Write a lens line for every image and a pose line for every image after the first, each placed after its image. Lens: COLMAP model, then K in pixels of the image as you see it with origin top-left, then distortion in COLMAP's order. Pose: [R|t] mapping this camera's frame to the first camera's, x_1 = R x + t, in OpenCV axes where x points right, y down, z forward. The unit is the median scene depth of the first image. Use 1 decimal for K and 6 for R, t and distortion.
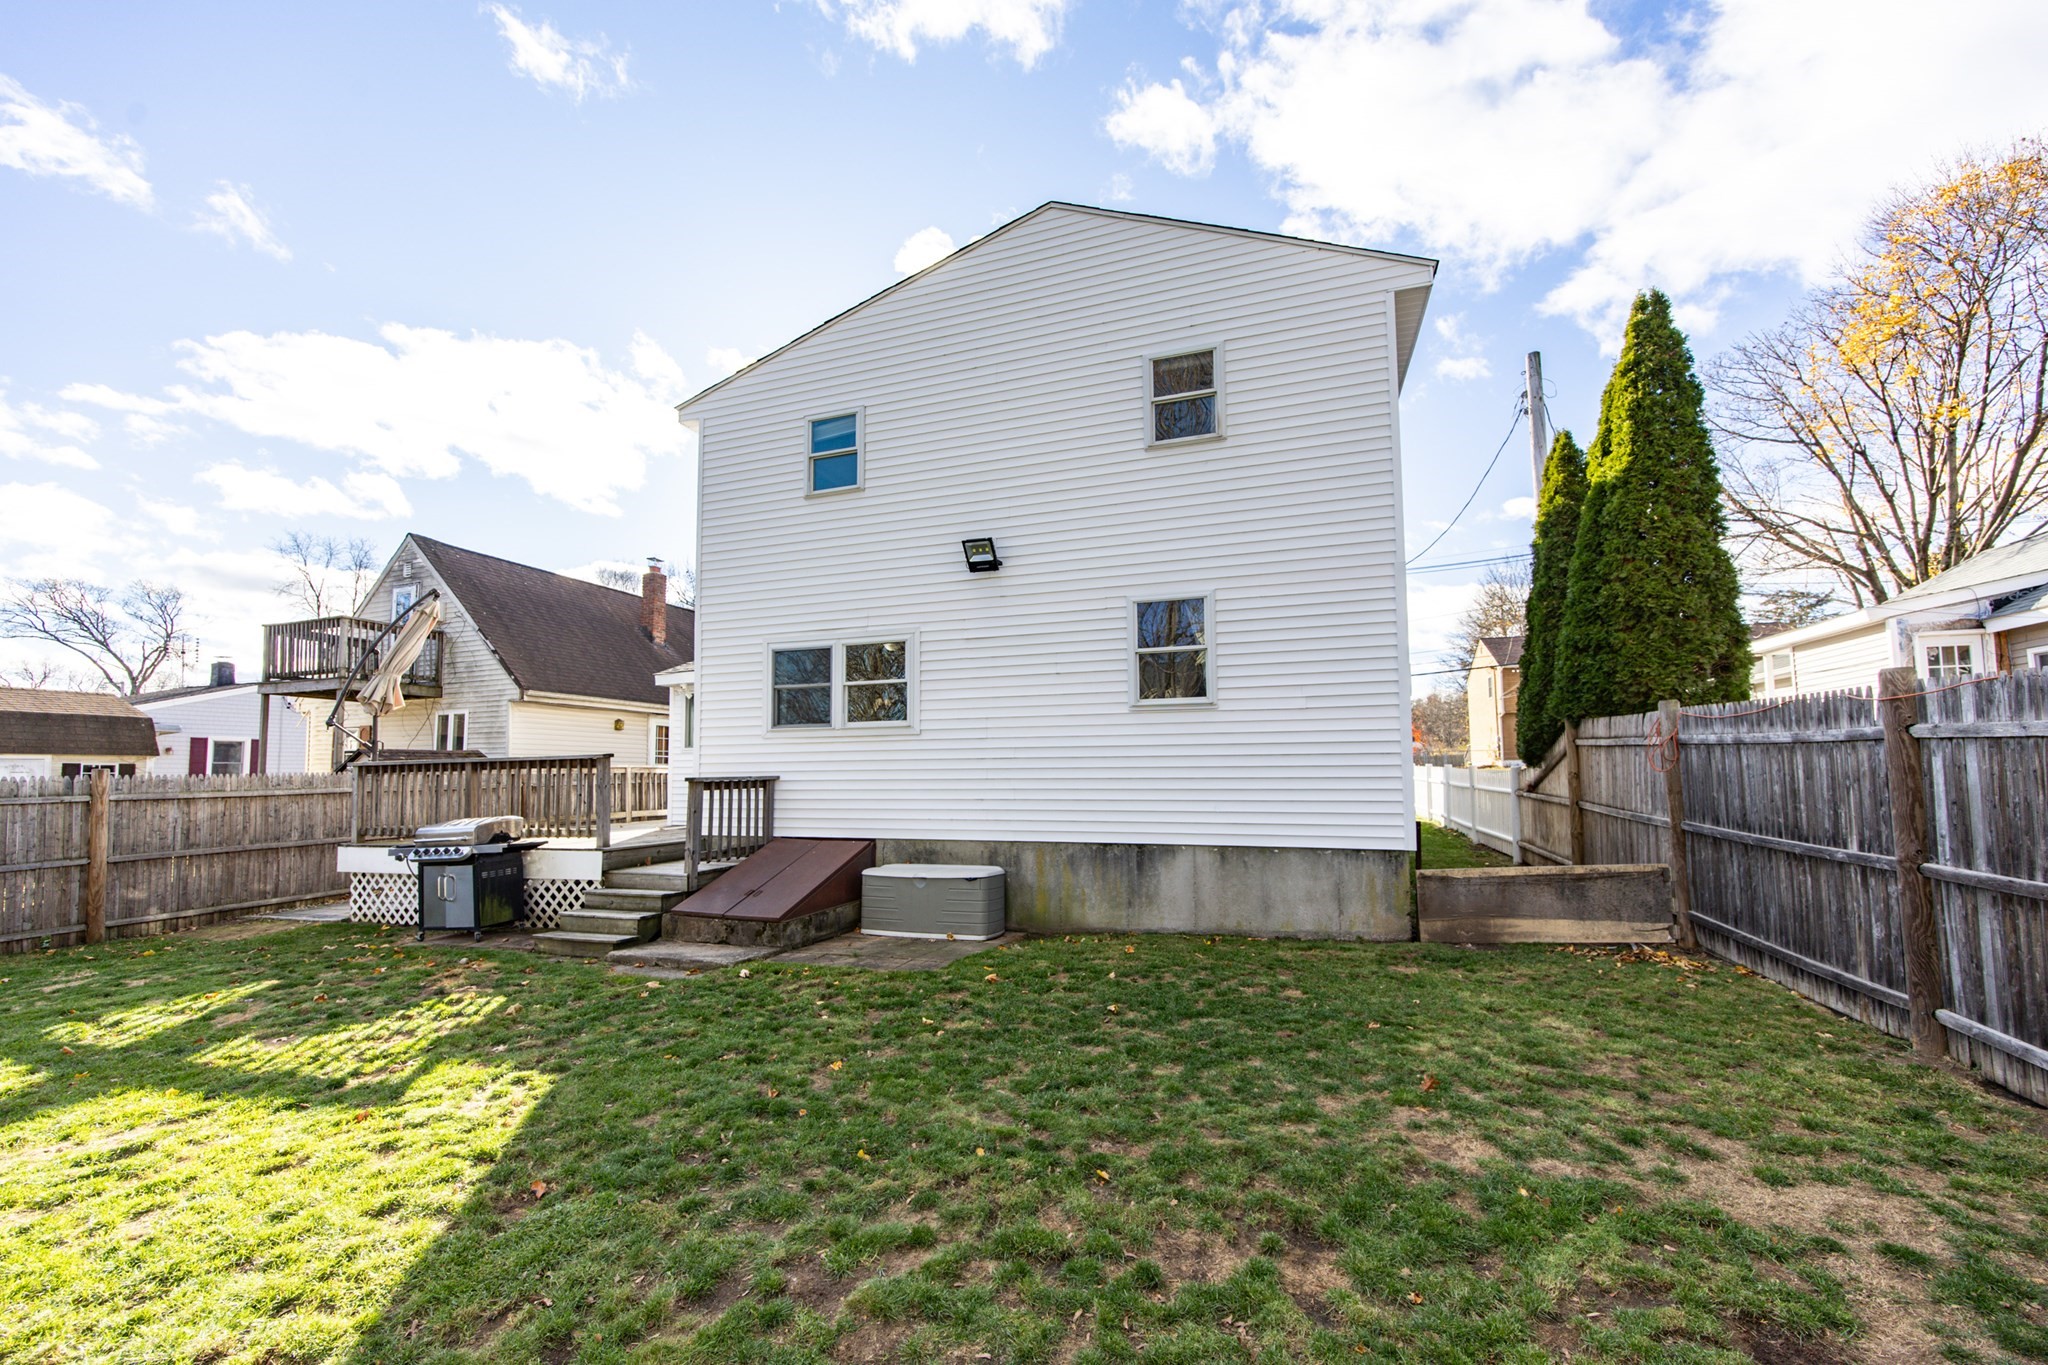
lens RADIAL K [[791.5, 0, 1023.7], [0, 791.5, 723.9], [0, 0, 1]] dist [0.001045, -0.000935]
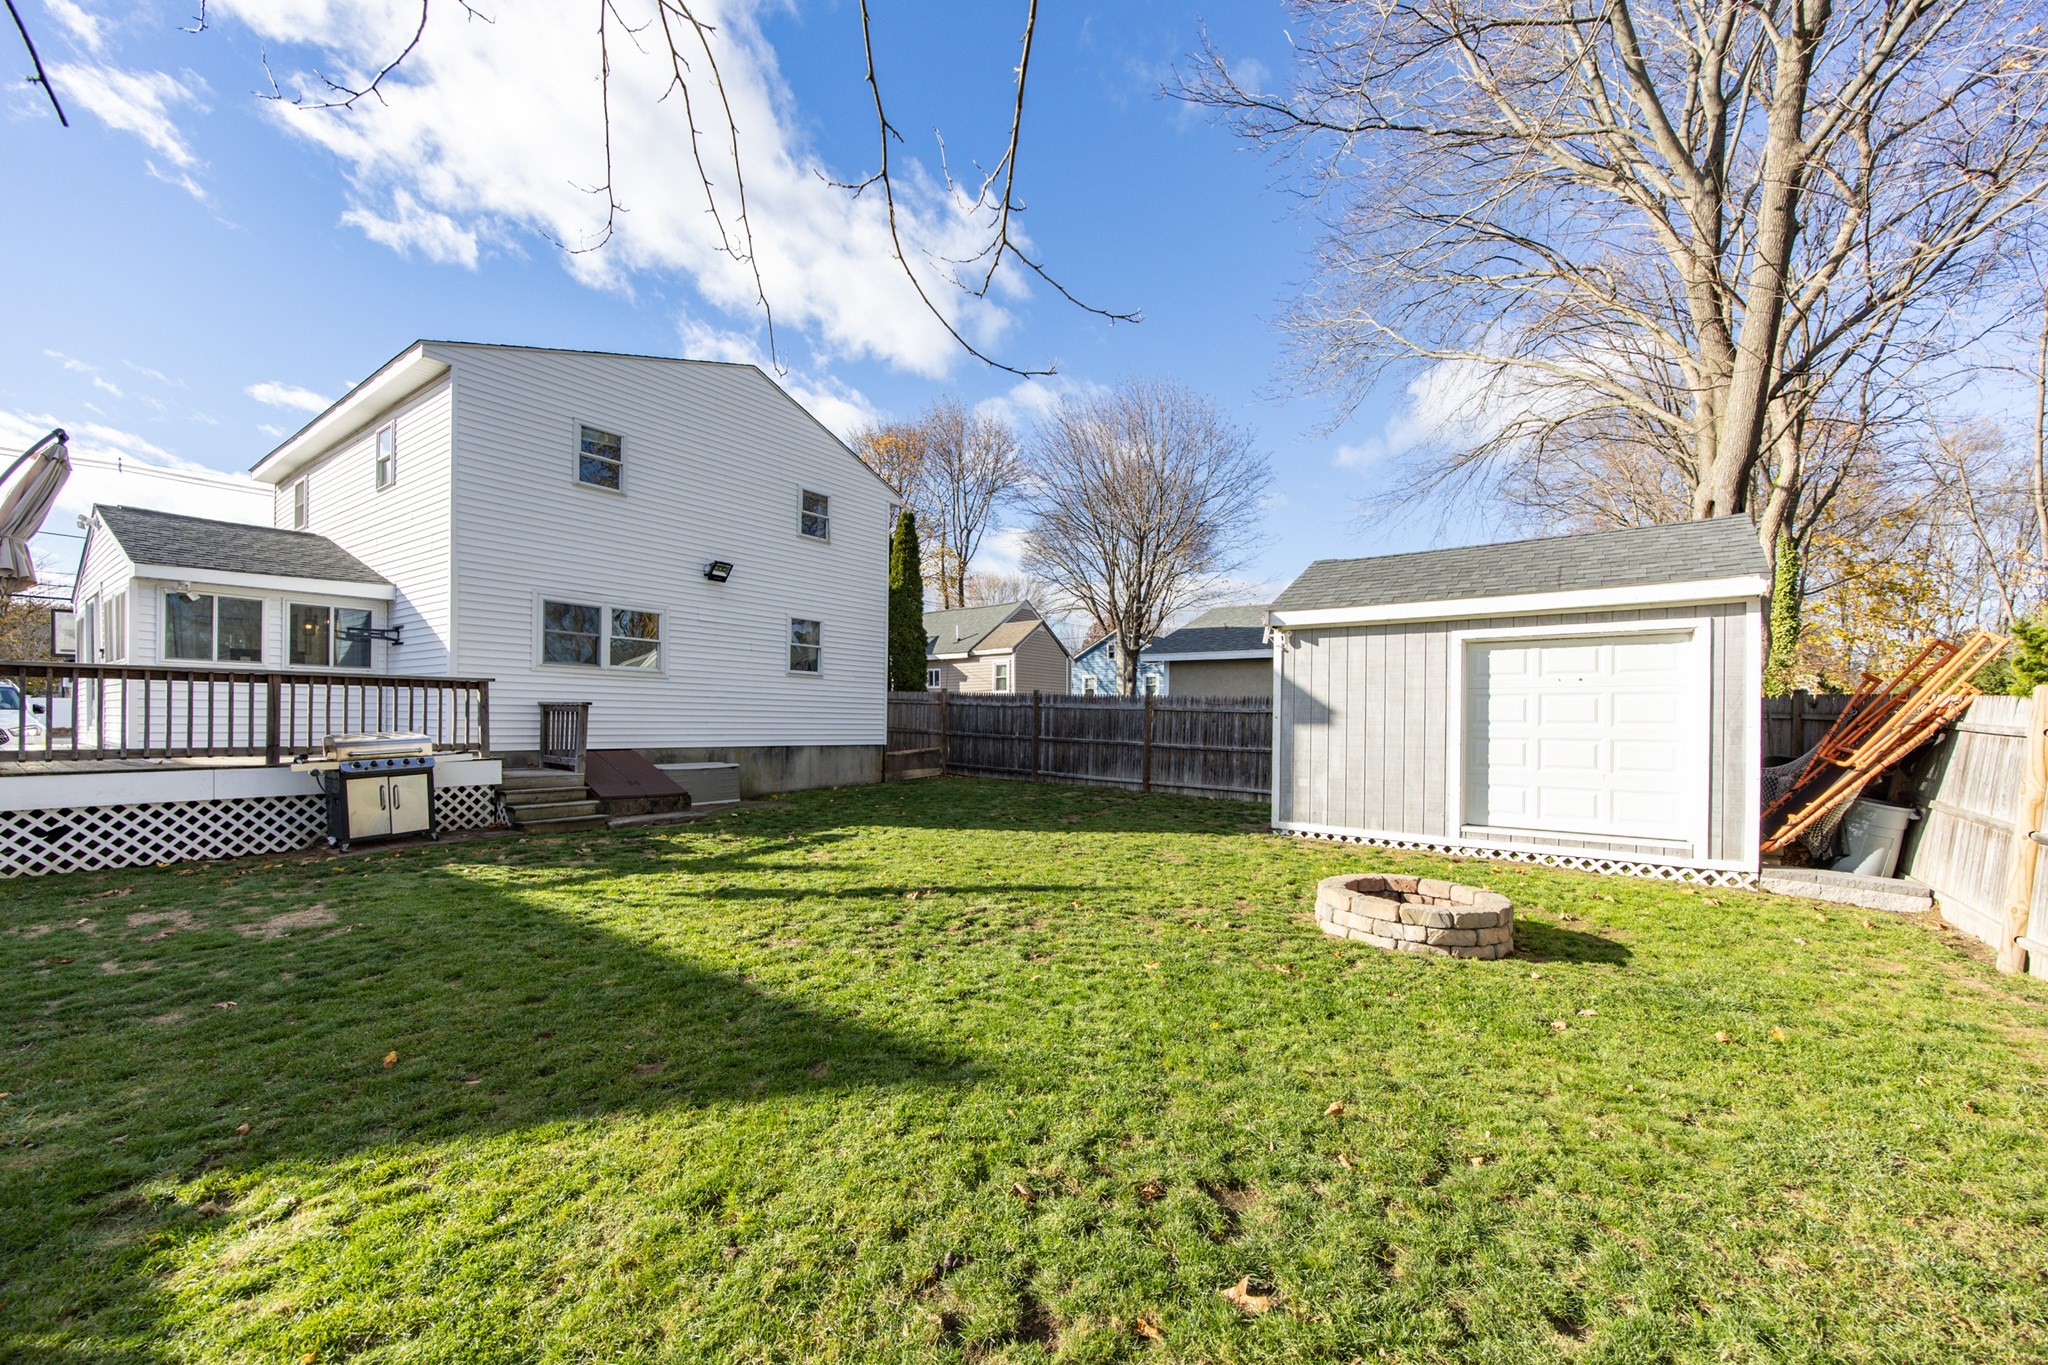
lens RADIAL K [[791.5, 0, 1021.6], [0, 791.5, 723.7], [0, 0, 1]] dist [0.001045, -0.000935]
pose [[0.320048, 0.011351, 0.947333, -1.246285], [-0.077795, 0.996866, 0.014338, 0.023226], [-0.944202, -0.078287, 0.319928, -0.113973]]
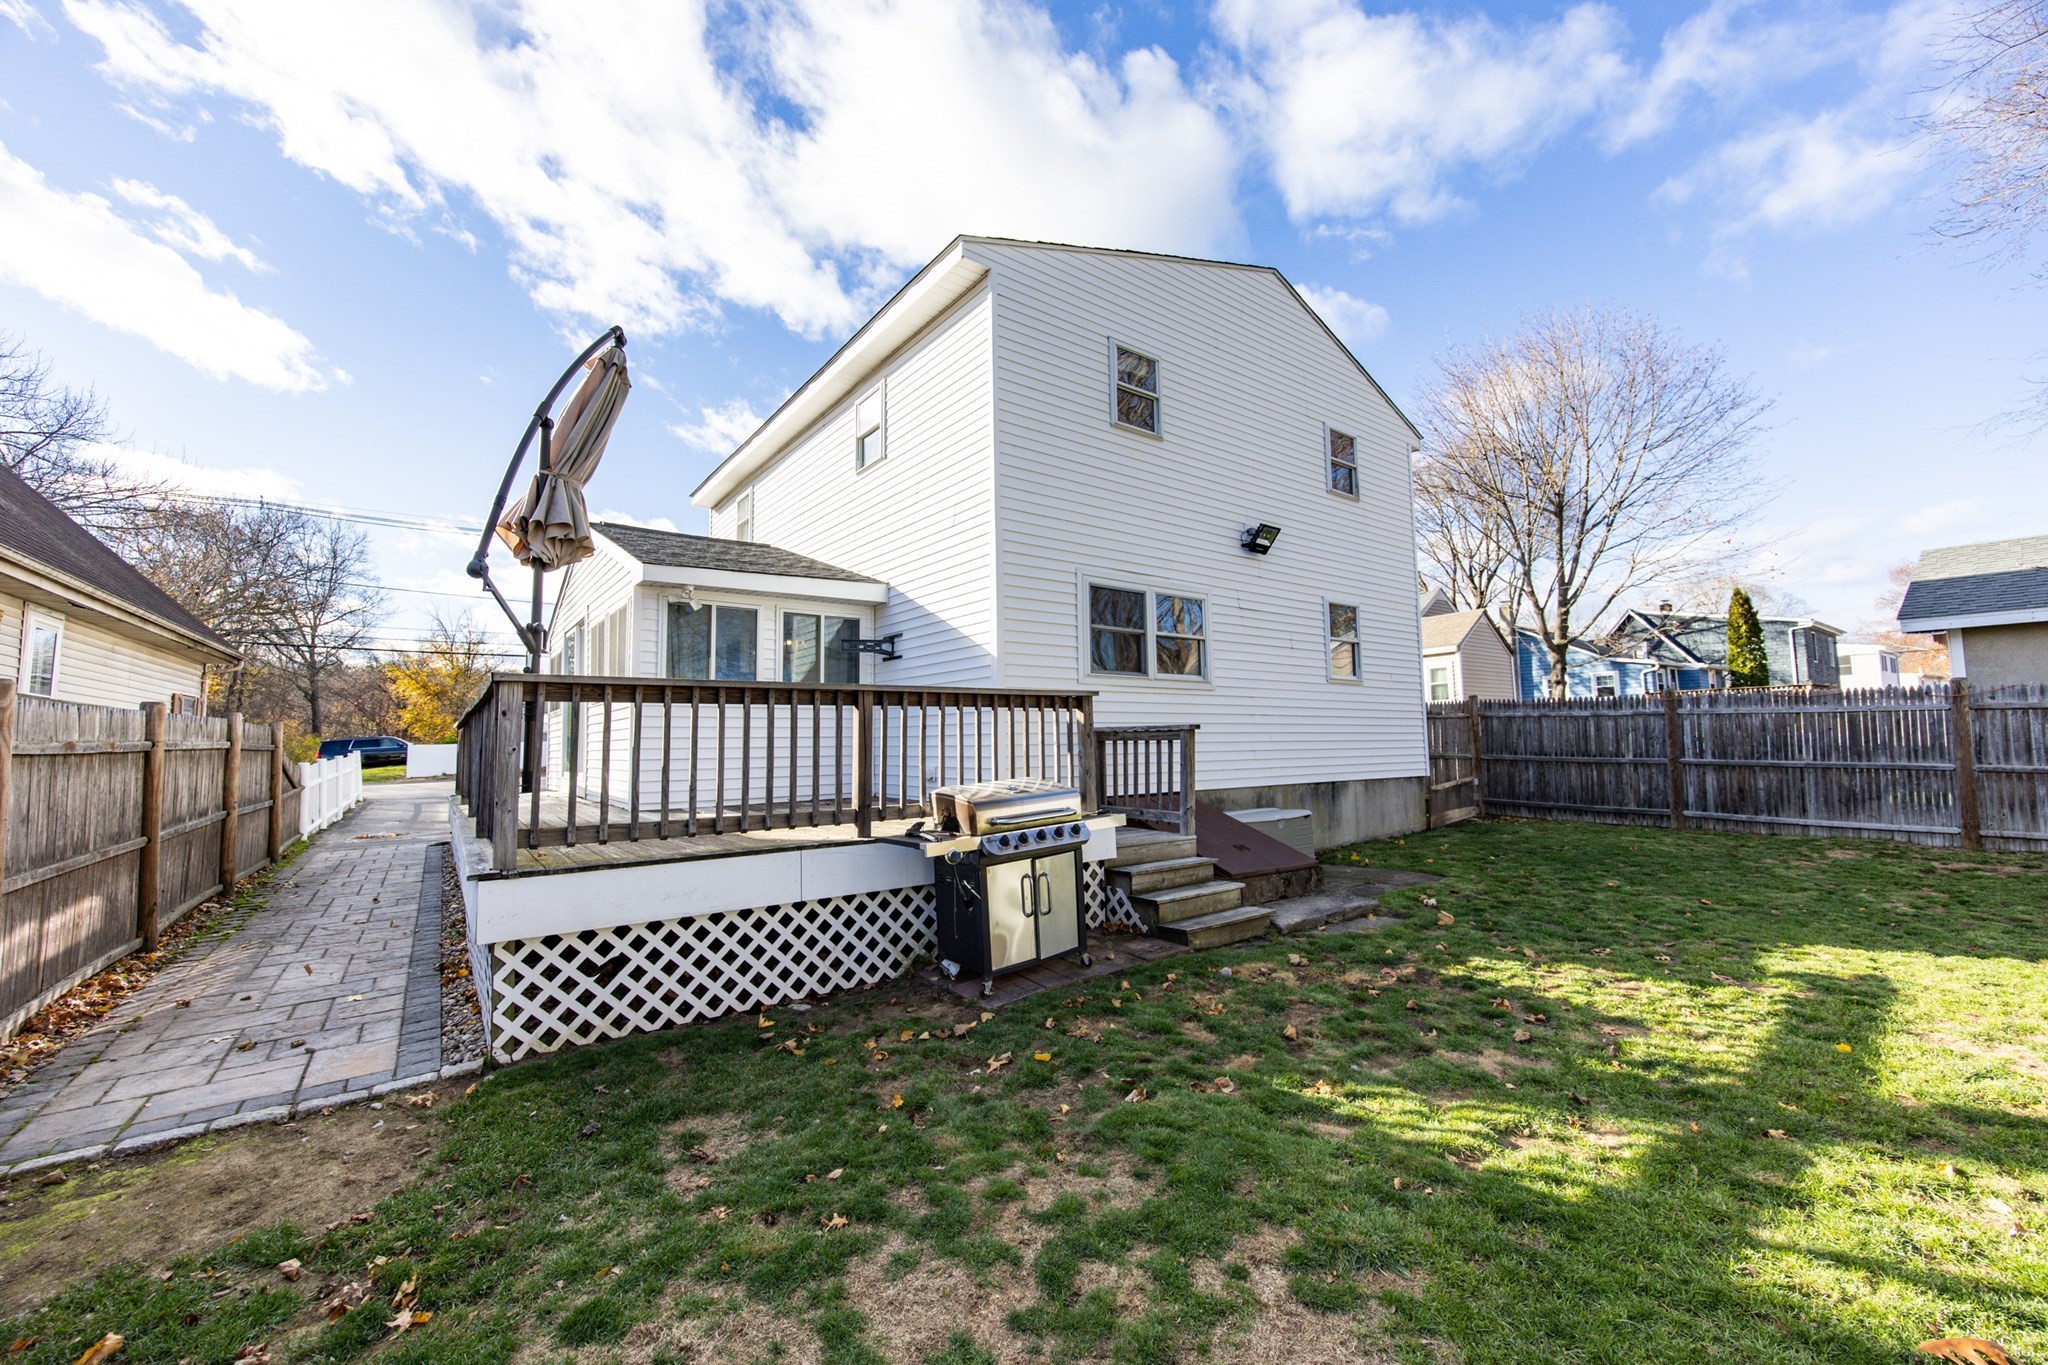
lens RADIAL K [[791.5, 0, 1030.4], [0, 791.5, 681.1], [0, 0, 1]] dist [0.001045, -0.000935]
pose [[0.571879, 0.067123, 0.817588, -1.061662], [-0.042358, 0.997733, -0.052285, 0.062573], [-0.819244, -0.004731, 0.573426, 0.550638]]
